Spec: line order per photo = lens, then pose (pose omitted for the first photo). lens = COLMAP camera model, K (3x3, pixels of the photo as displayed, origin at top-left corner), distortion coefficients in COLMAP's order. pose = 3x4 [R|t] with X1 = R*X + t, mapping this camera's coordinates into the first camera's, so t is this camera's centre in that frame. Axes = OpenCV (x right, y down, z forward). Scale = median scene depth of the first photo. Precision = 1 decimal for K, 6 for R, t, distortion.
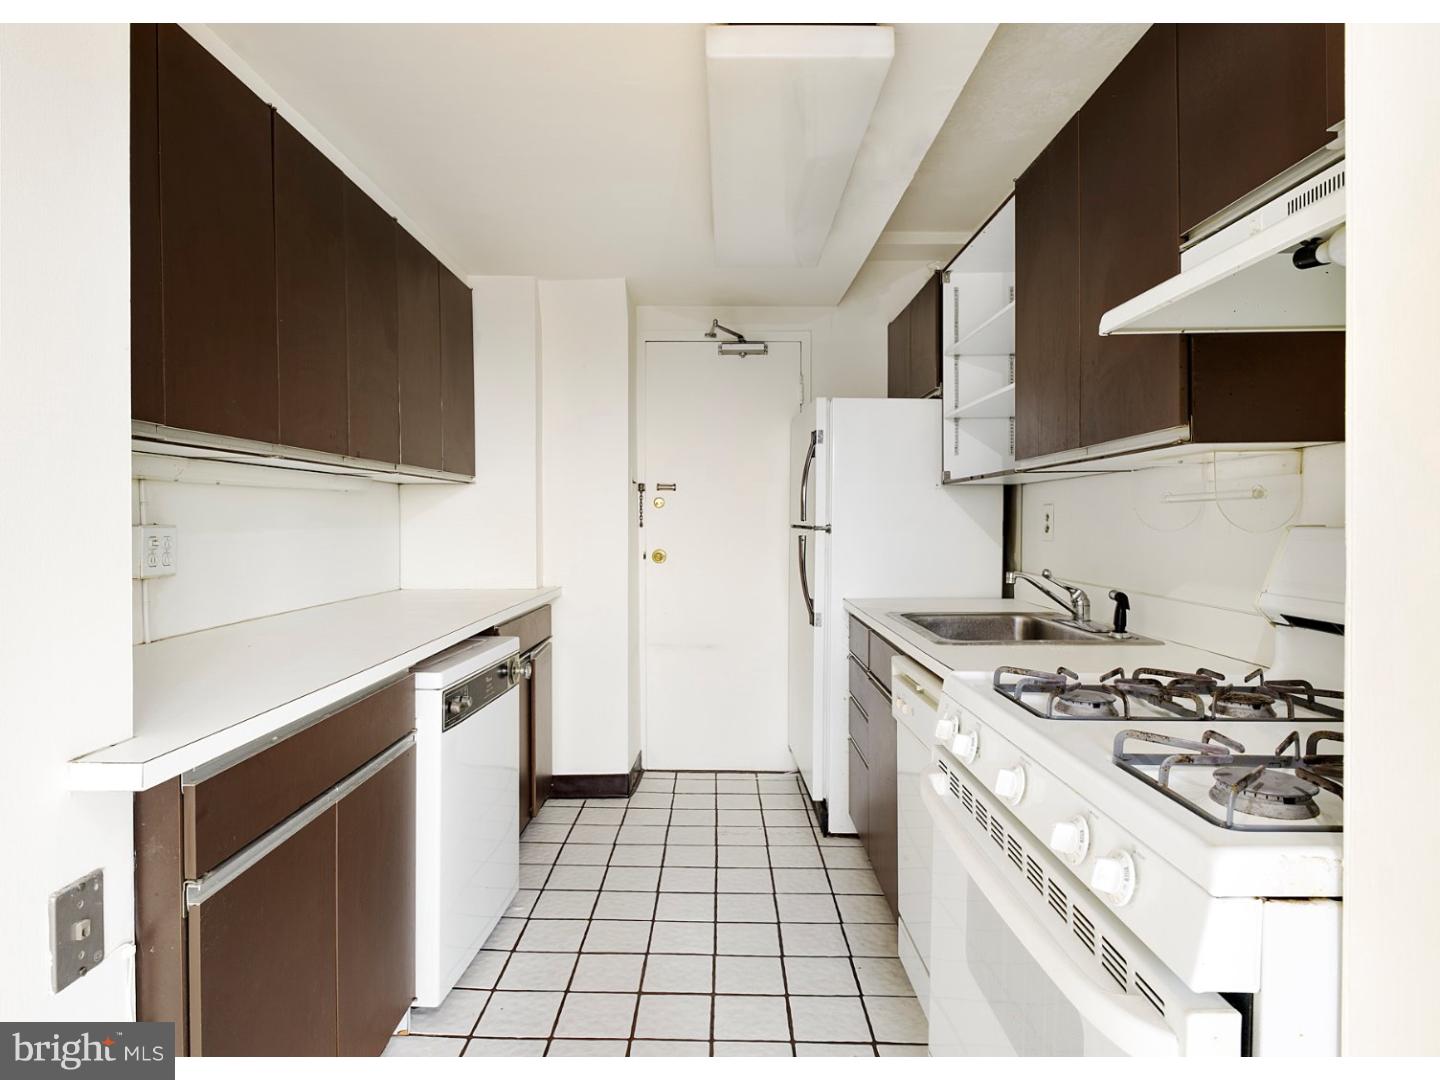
lens RADIAL K [[796.6, 0, 704.6], [0, 796.6, 532.8], [0, 0, 1]] dist [0.010895, -0.002994]
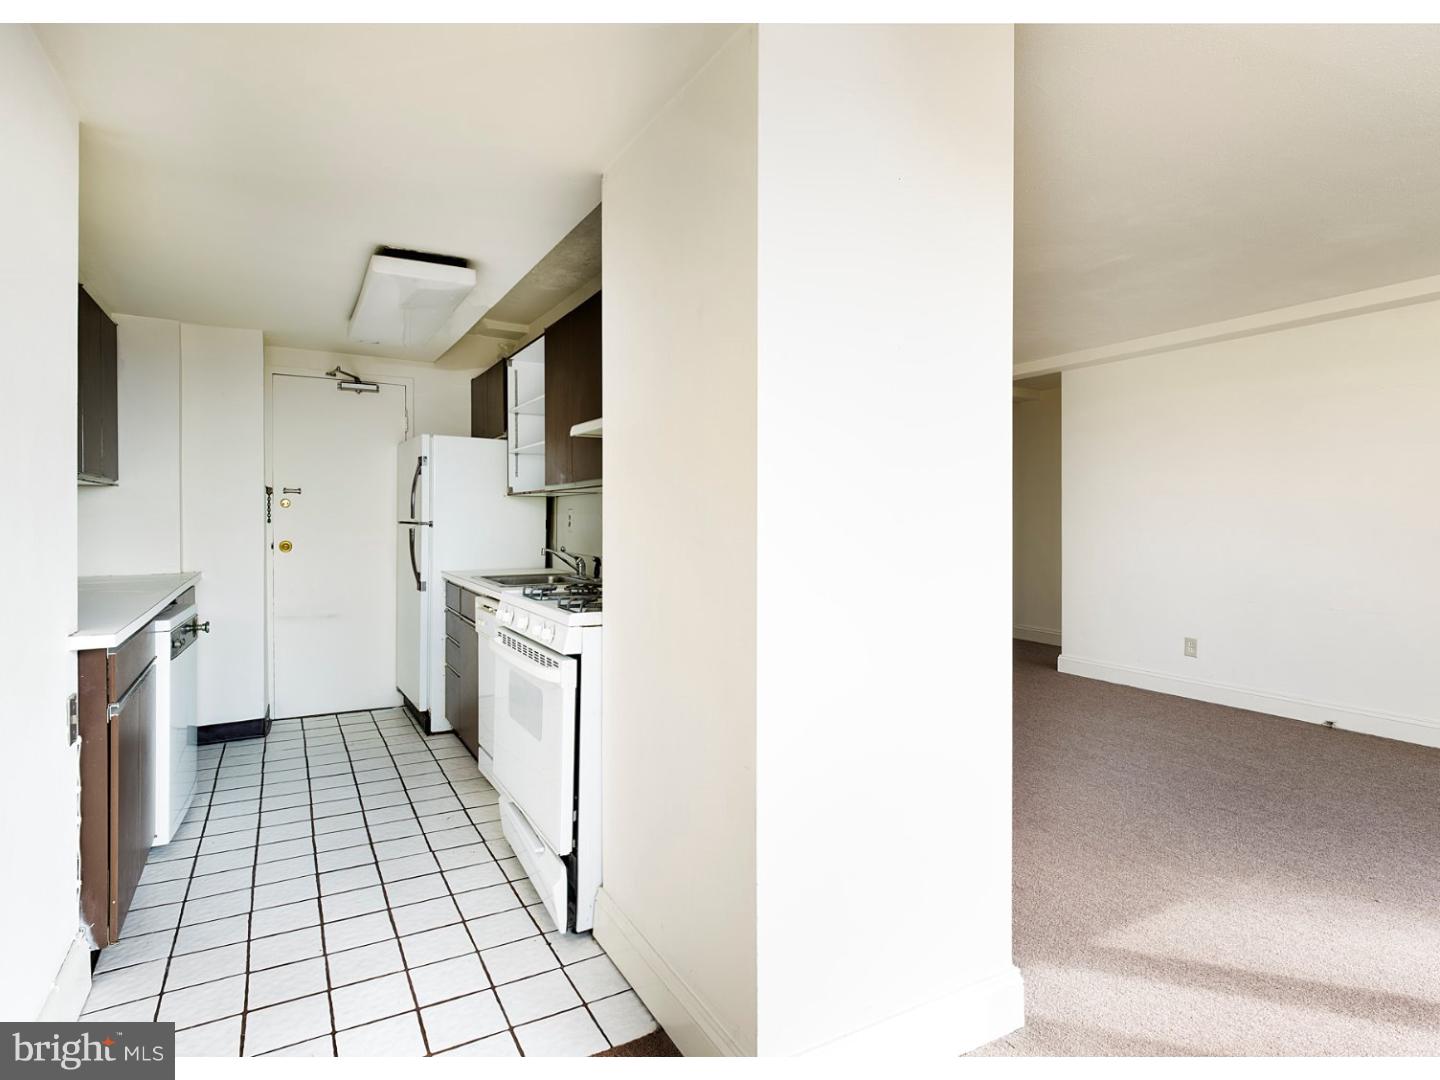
lens RADIAL K [[796.6, 0, 705.7], [0, 796.6, 526.0], [0, 0, 1]] dist [0.010895, -0.002994]
pose [[0.870580, -0.002569, 0.492020, -0.126496], [0.003921, 0.999991, -0.001717, 0.002832], [-0.492011, 0.003424, 0.870582, -0.525605]]
